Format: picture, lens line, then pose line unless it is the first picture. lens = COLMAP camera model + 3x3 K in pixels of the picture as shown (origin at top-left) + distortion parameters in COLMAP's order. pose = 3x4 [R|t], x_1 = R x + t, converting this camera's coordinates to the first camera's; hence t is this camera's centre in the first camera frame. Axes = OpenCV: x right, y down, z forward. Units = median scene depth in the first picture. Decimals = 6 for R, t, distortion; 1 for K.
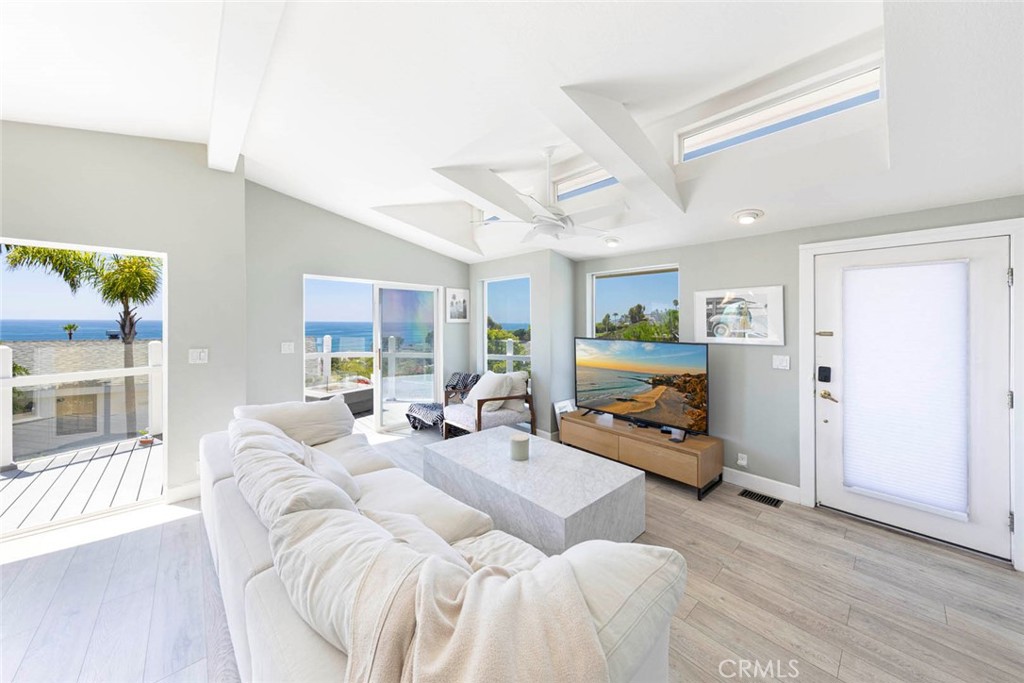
lens RADIAL K [[348.2, 0, 509.8], [0, 348.2, 322.4], [0, 0, 1]] dist [0.001769, 0.000022]
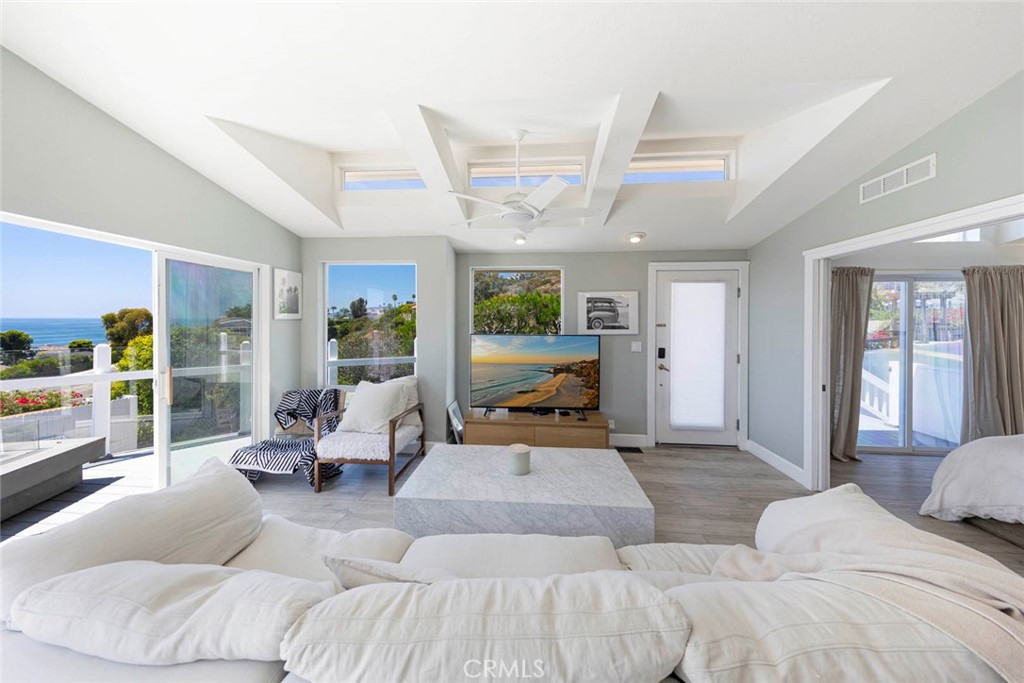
lens RADIAL K [[355.8, 0, 504.1], [0, 355.8, 316.2], [0, 0, 1]] dist [0.012426, -0.000061]
pose [[0.739089, -0.002052, 0.673604, -0.469270], [0.002947, 0.999996, -0.000187, -0.005085], [-0.673601, 0.002123, 0.739092, 0.268227]]
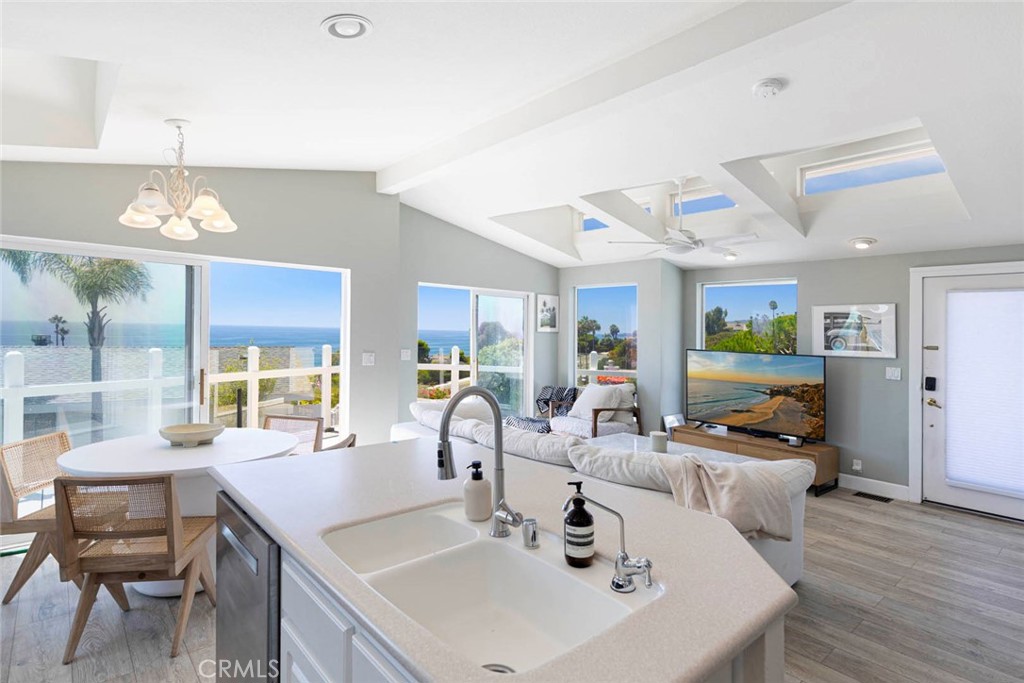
lens RADIAL K [[525.9, 0, 508.7], [0, 525.9, 326.2], [0, 0, 1]] dist [0.019837, -0.010629]
pose [[0.999745, 0.013840, -0.017865, -0.341697], [-0.013964, 0.999879, -0.006825, -0.004872], [0.017768, 0.007073, 0.999817, -0.583873]]
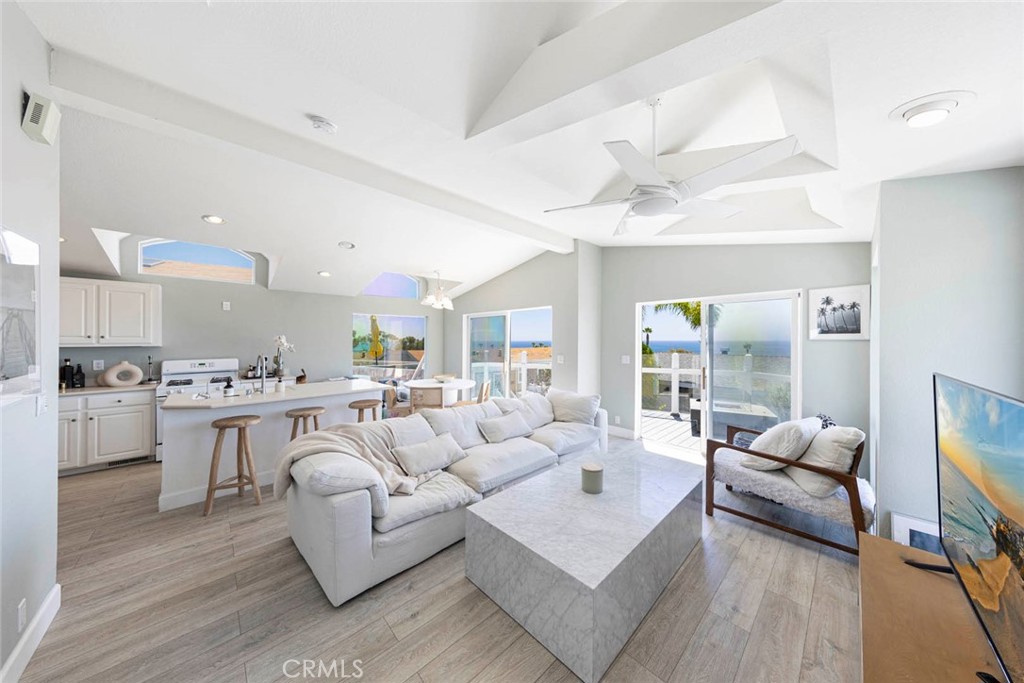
lens RADIAL K [[323.7, 0, 517.1], [0, 323.7, 340.8], [0, 0, 1]] dist [-0.000160, -0.000013]
pose [[0.029230, -0.004807, -0.999561, 0.646091], [-0.000318, 0.999988, -0.004819, 0.008132], [0.999573, 0.000459, 0.029228, 0.592892]]
